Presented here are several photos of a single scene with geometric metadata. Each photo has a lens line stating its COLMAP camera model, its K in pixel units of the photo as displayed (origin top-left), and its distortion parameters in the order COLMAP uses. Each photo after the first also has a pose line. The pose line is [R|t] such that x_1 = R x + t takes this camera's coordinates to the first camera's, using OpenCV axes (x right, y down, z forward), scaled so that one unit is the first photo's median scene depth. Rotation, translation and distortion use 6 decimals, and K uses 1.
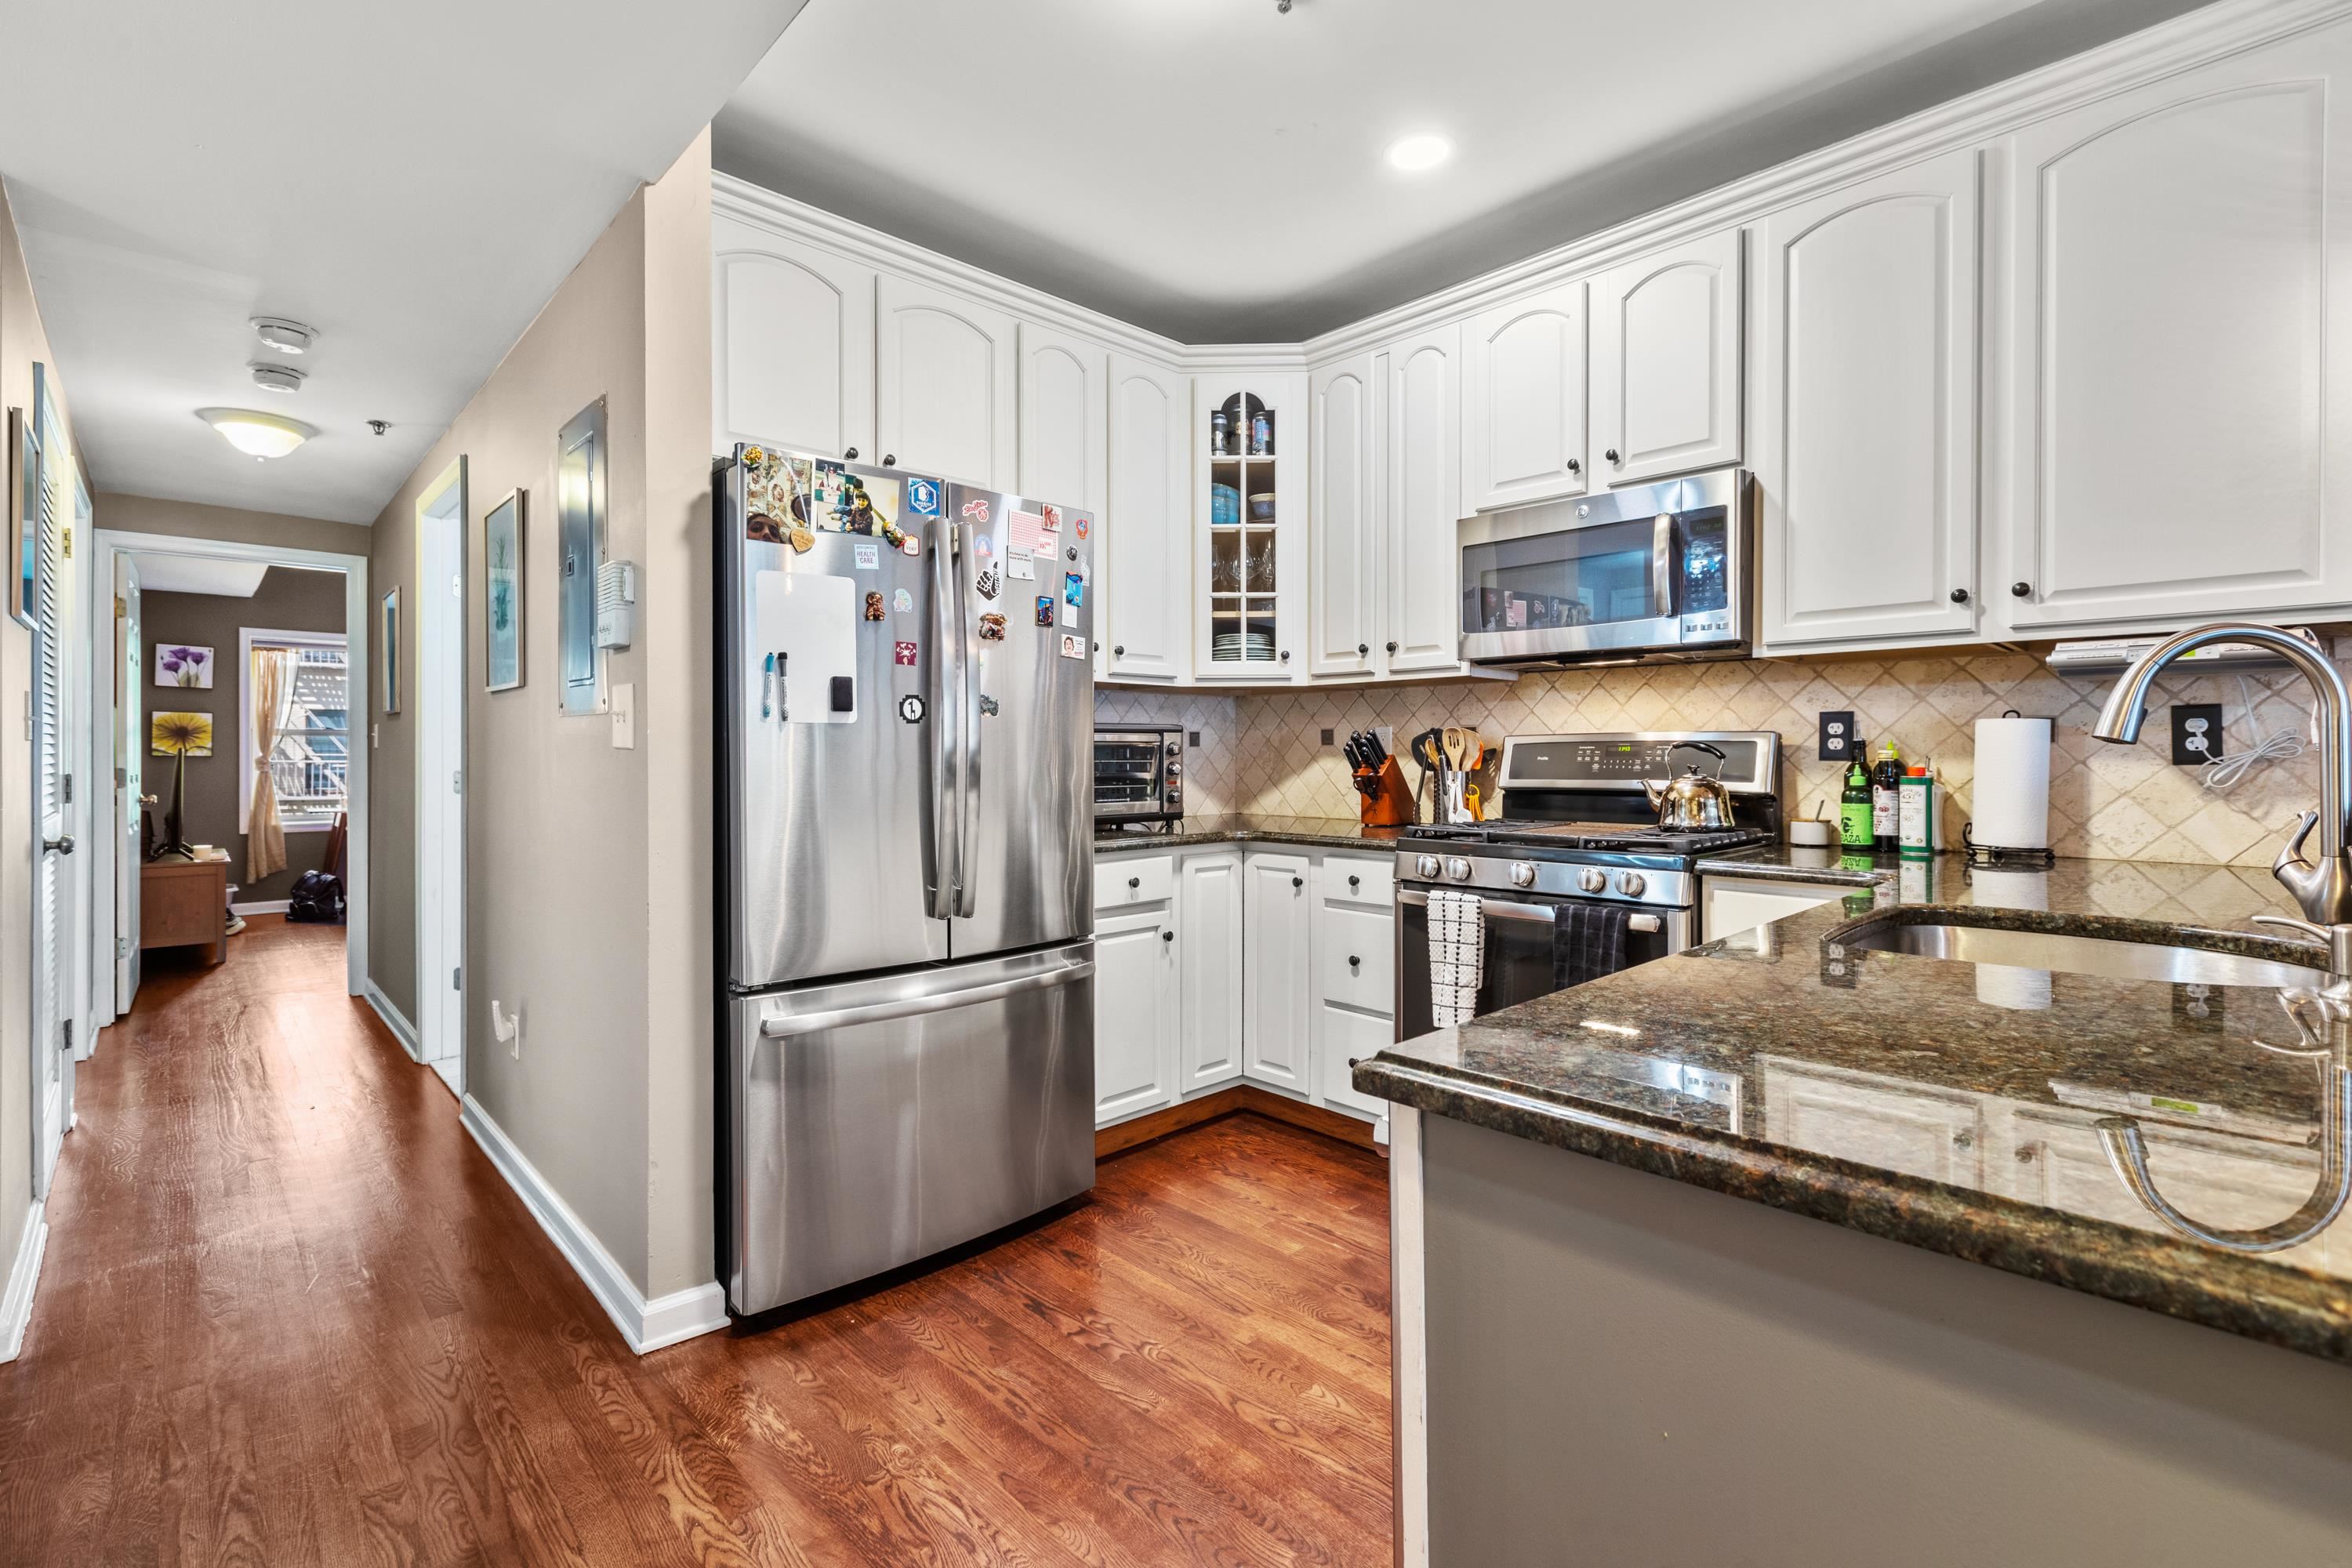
lens RADIAL K [[1050.4, 0, 1162.1], [0, 1050.4, 760.5], [0, 0, 1]] dist [0.000068, 0.000246]
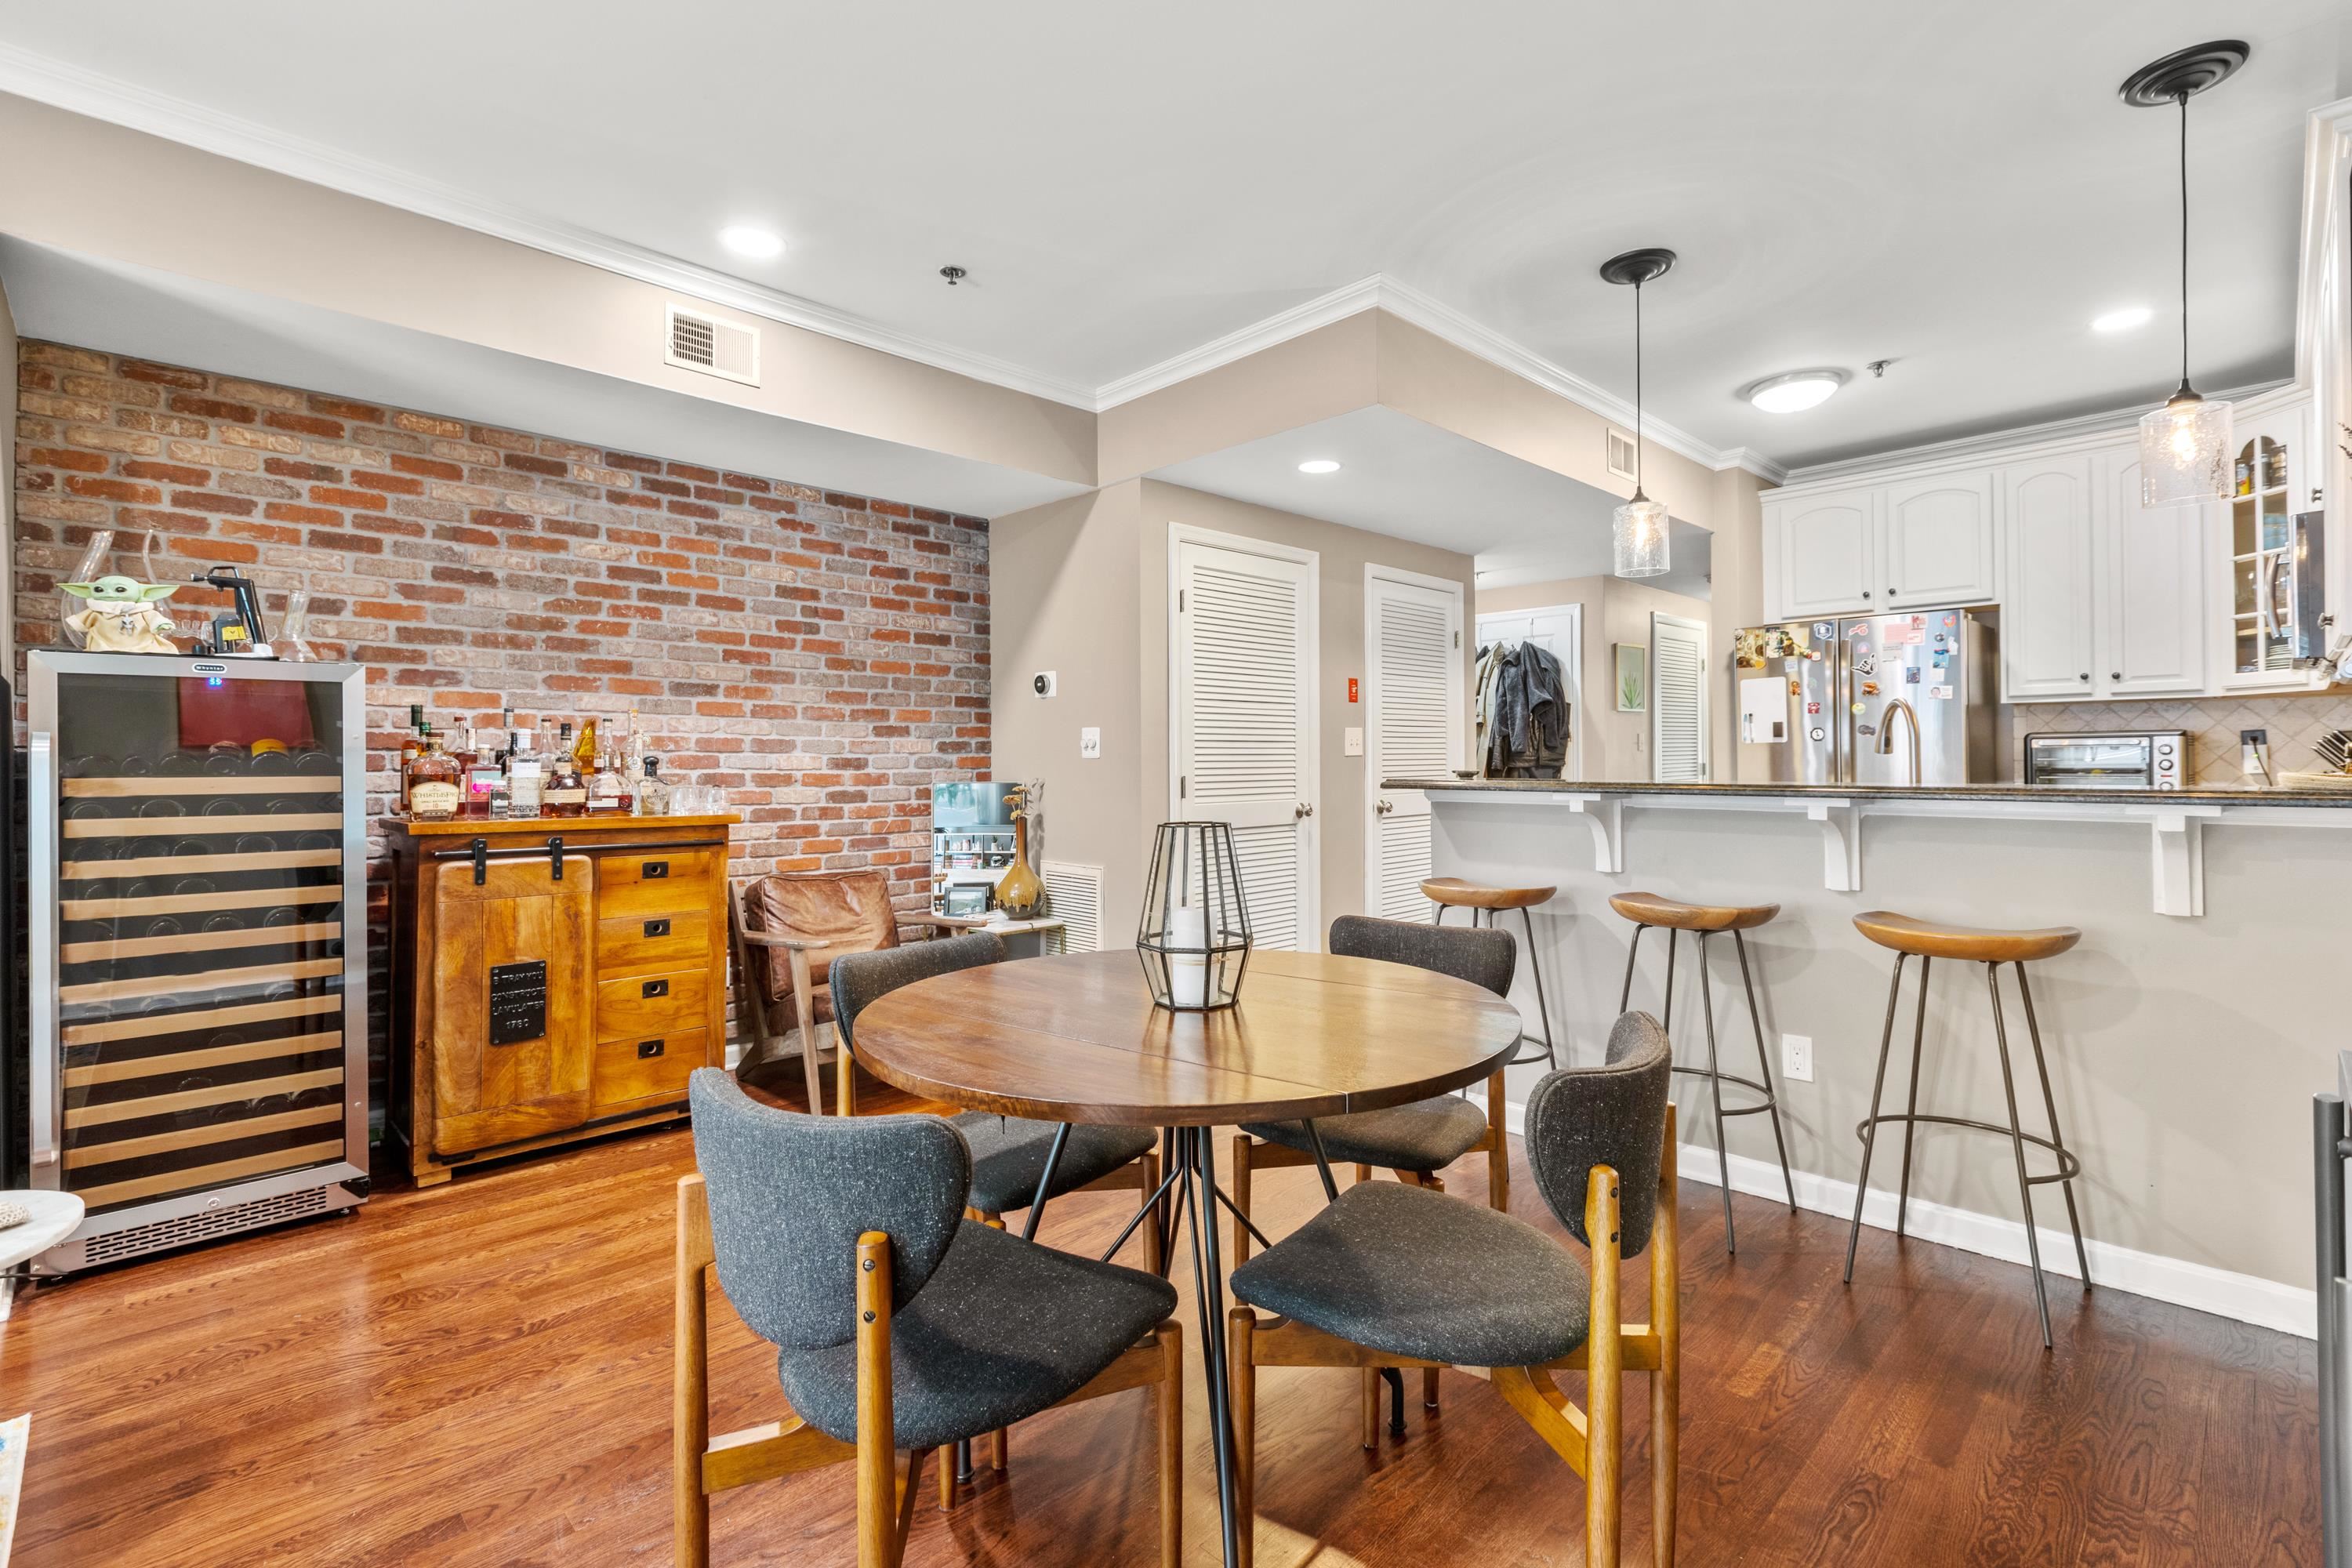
lens RADIAL K [[1071.9, 0, 1179.6], [0, 1071.9, 752.6], [0, 0, 1]] dist [0.000373, 0.000260]
pose [[0.017191, -0.004622, -0.999842, 1.635598], [0.004378, 0.999980, -0.004547, -0.006409], [0.999843, -0.004300, 0.017211, -0.271020]]
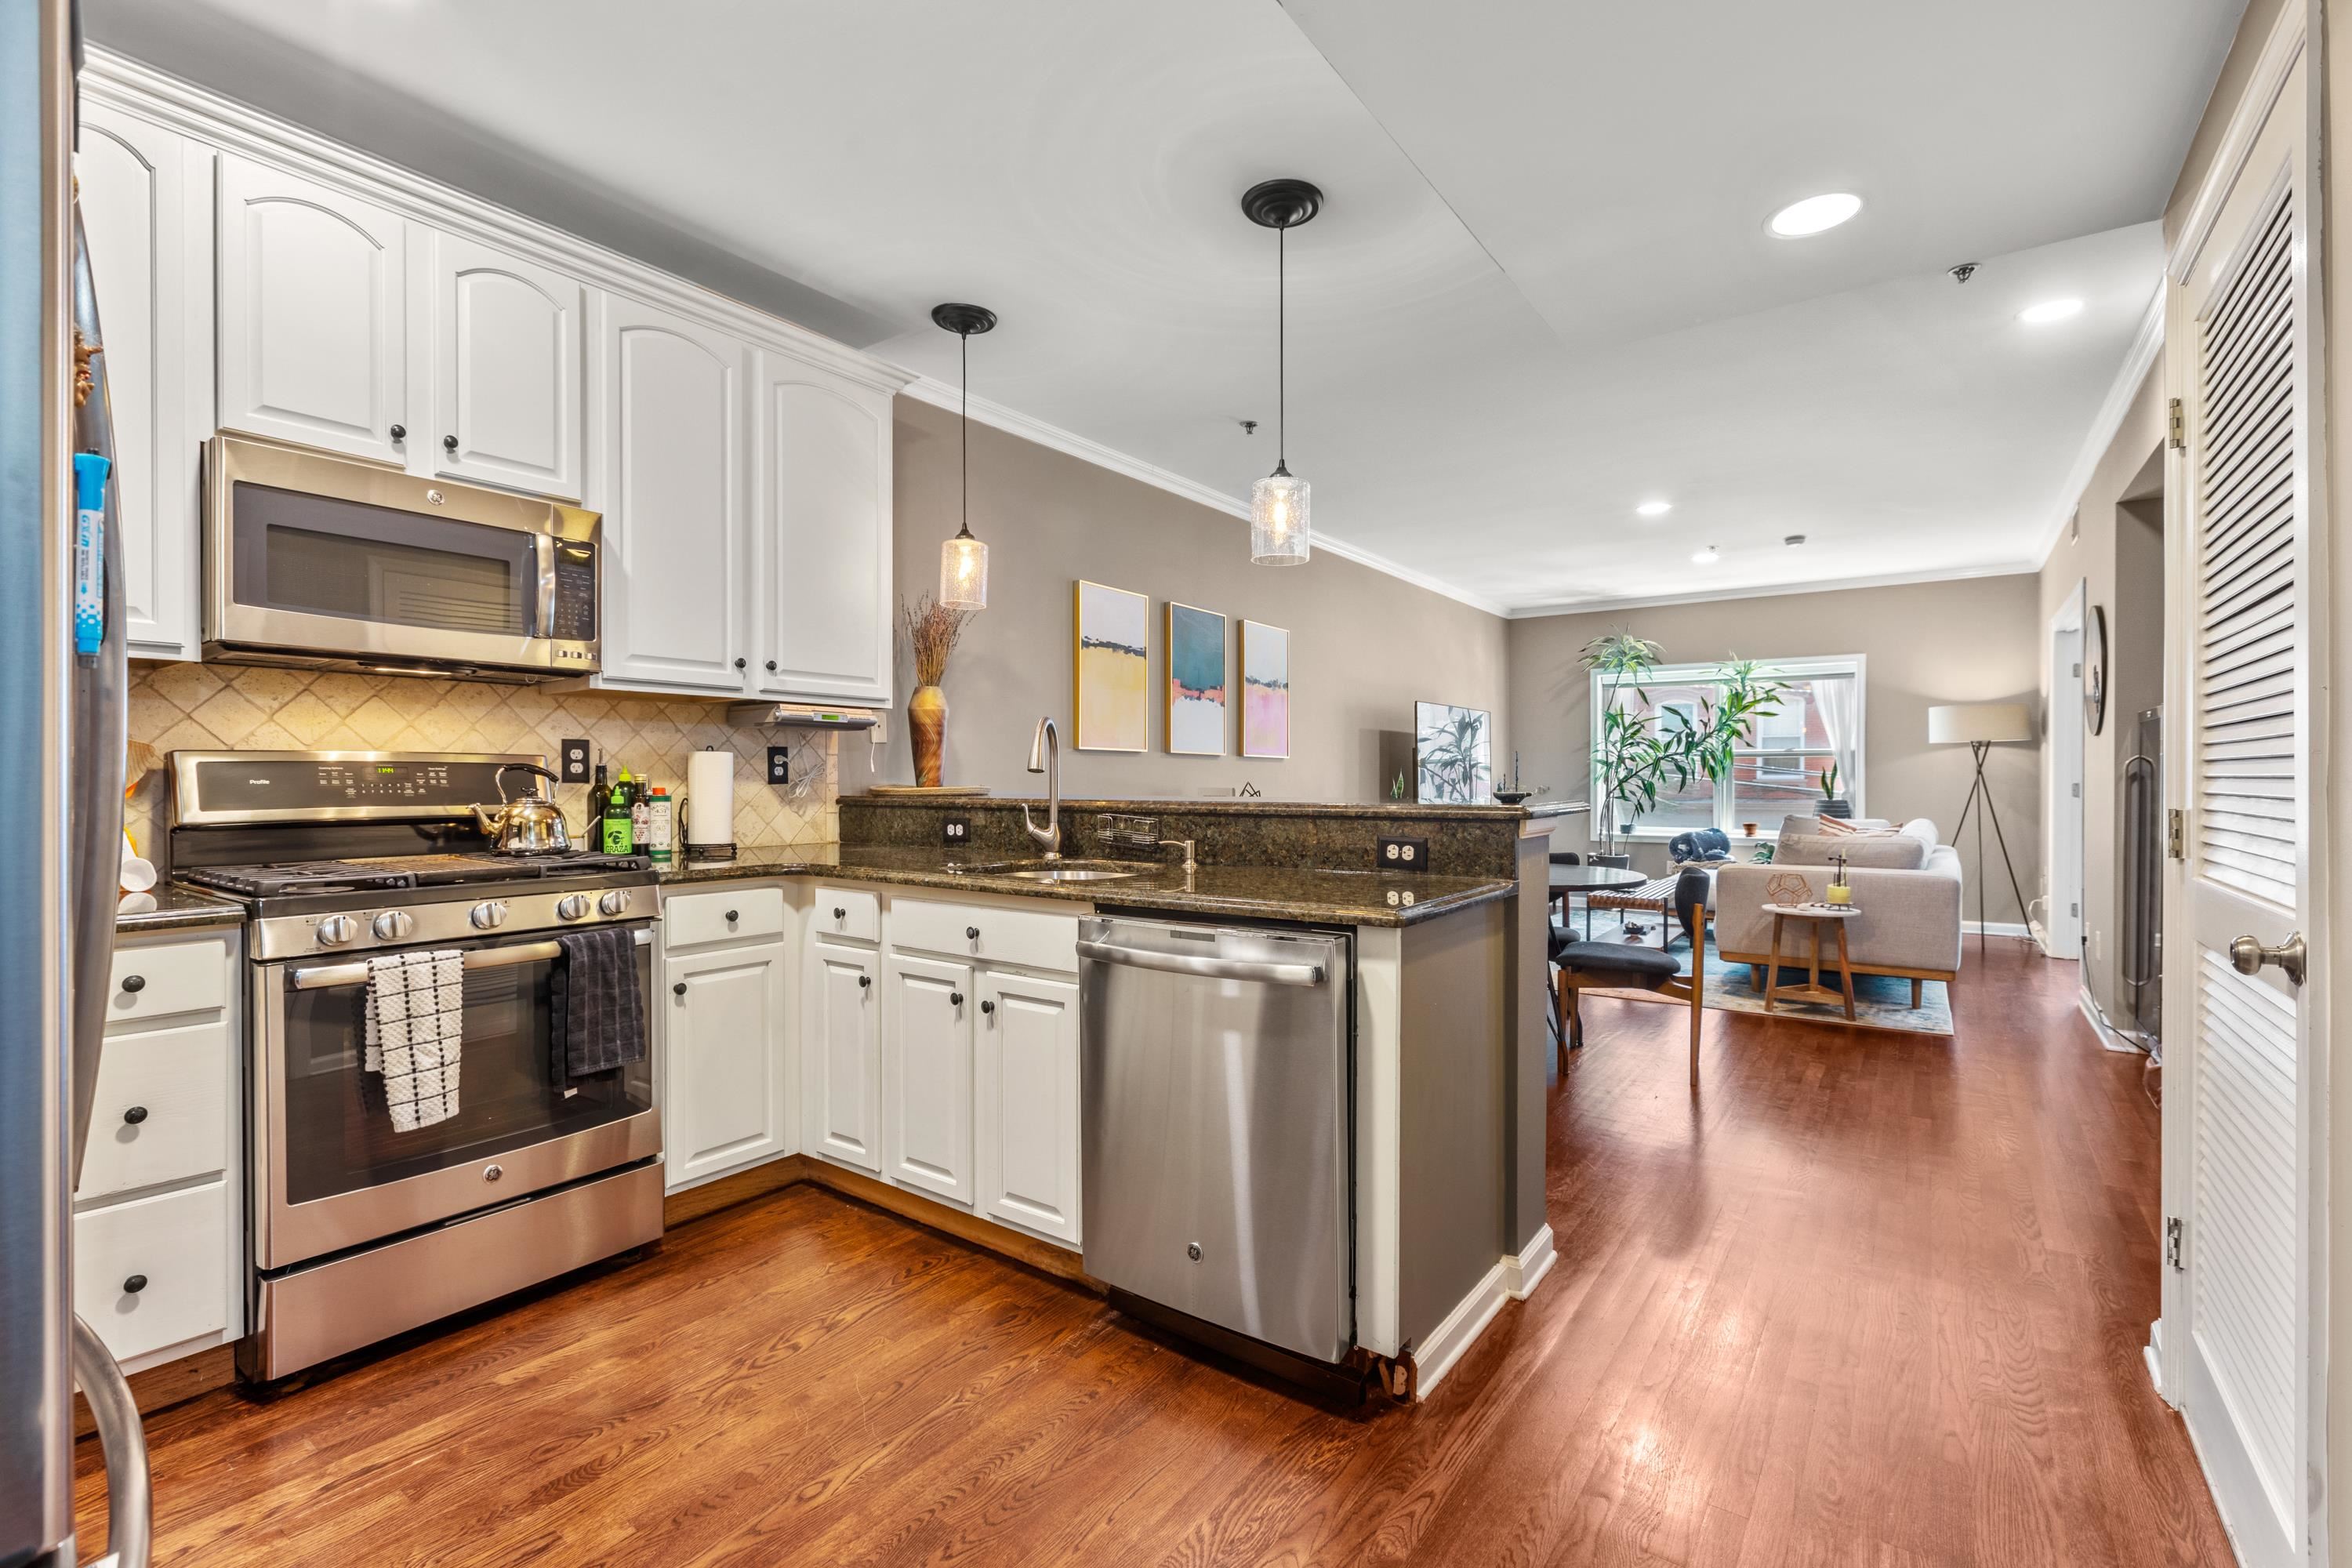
lens RADIAL K [[1056.5, 0, 1169.0], [0, 1056.5, 789.5], [0, 0, 1]] dist [0.002617, 0.000159]
pose [[-0.188588, -0.010313, 0.982002, -0.594524], [0.004499, 0.999925, 0.011365, -0.002704], [-0.982046, 0.006562, -0.188528, 0.589662]]
